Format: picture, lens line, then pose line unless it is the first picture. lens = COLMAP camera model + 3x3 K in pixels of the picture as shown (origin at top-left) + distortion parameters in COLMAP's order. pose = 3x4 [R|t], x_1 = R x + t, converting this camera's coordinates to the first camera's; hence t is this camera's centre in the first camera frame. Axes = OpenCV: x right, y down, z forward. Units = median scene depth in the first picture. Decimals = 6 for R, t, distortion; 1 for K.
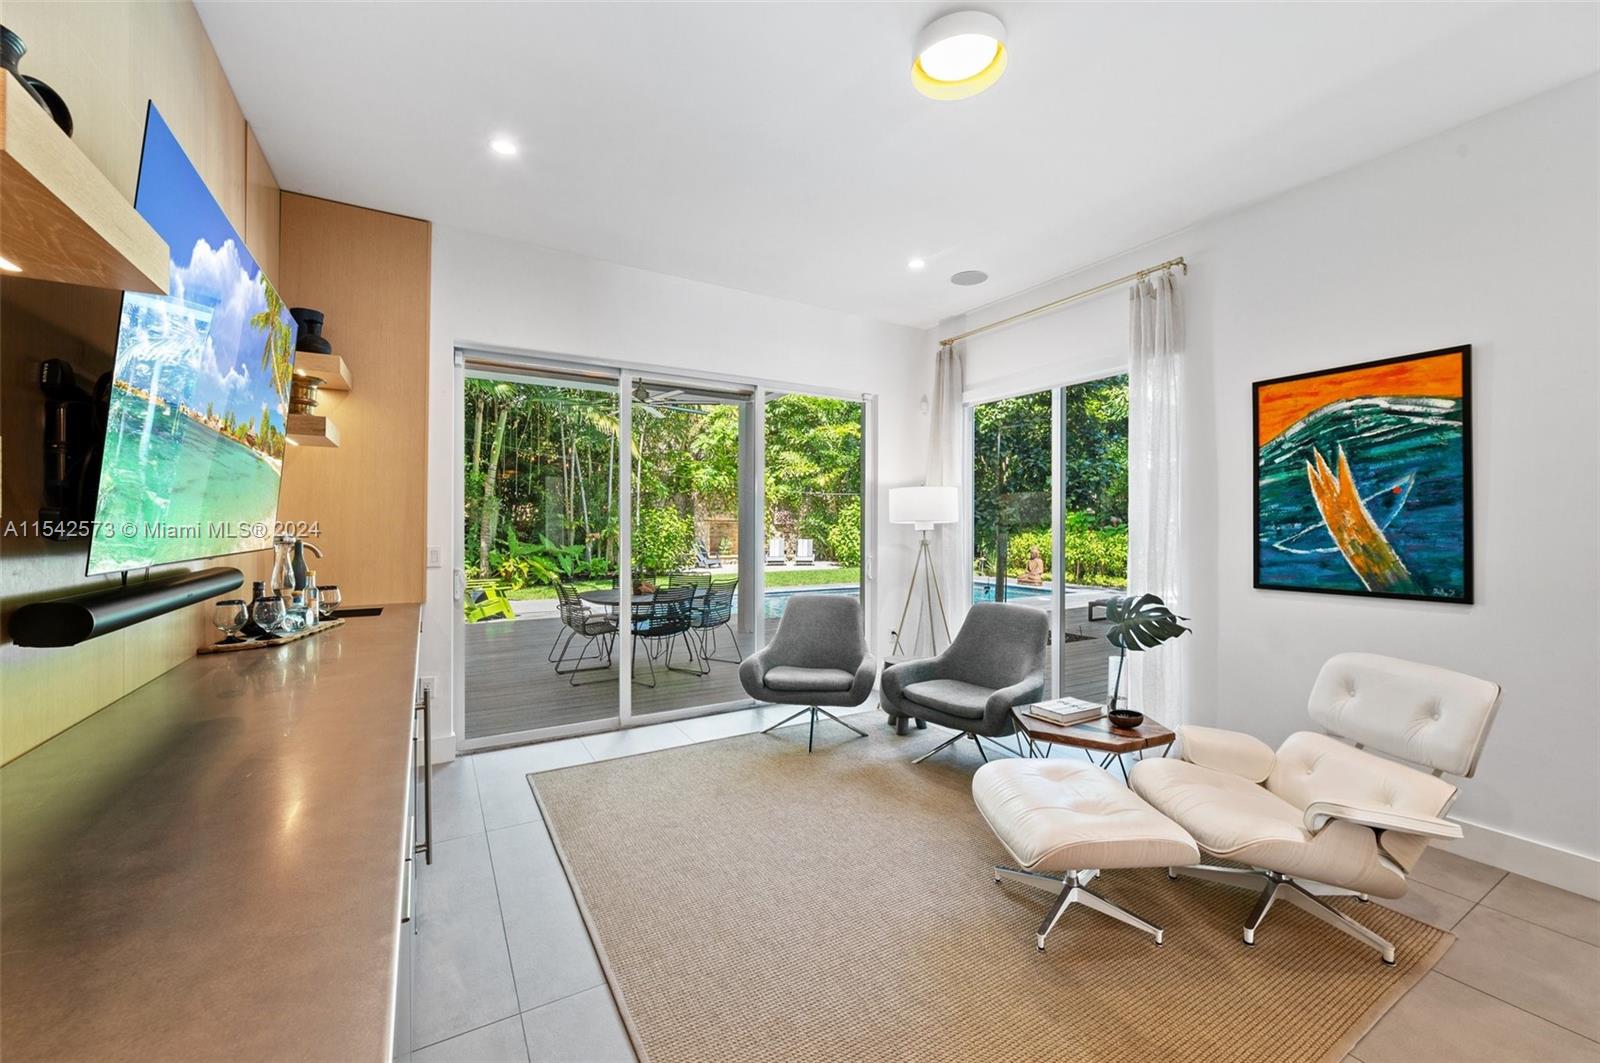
lens RADIAL K [[644.2, 0, 800.7], [0, 644.2, 529.8], [0, 0, 1]] dist [-0.001248, -0.000170]
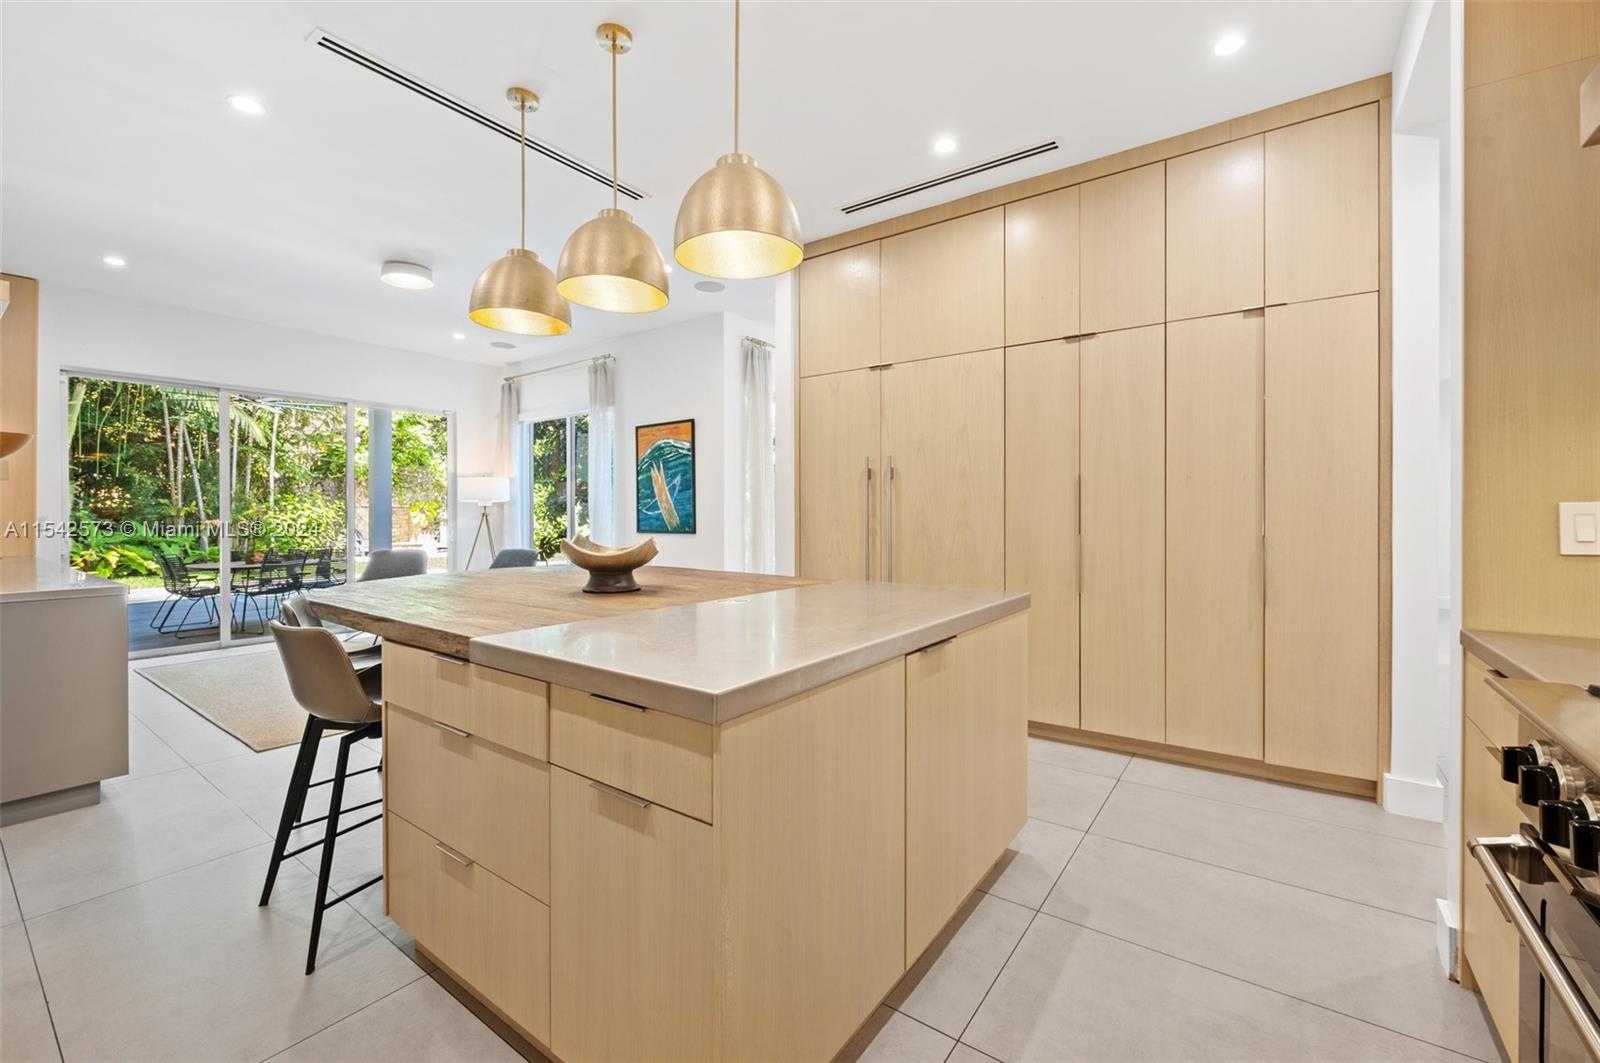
lens RADIAL K [[644.2, 0, 803.8], [0, 644.2, 514.5], [0, 0, 1]] dist [-0.001248, -0.000170]
pose [[0.910712, -0.009890, 0.412923, 0.324343], [0.011632, 0.999931, -0.001705, 0.039852], [-0.412878, 0.006356, 0.910764, -0.864887]]
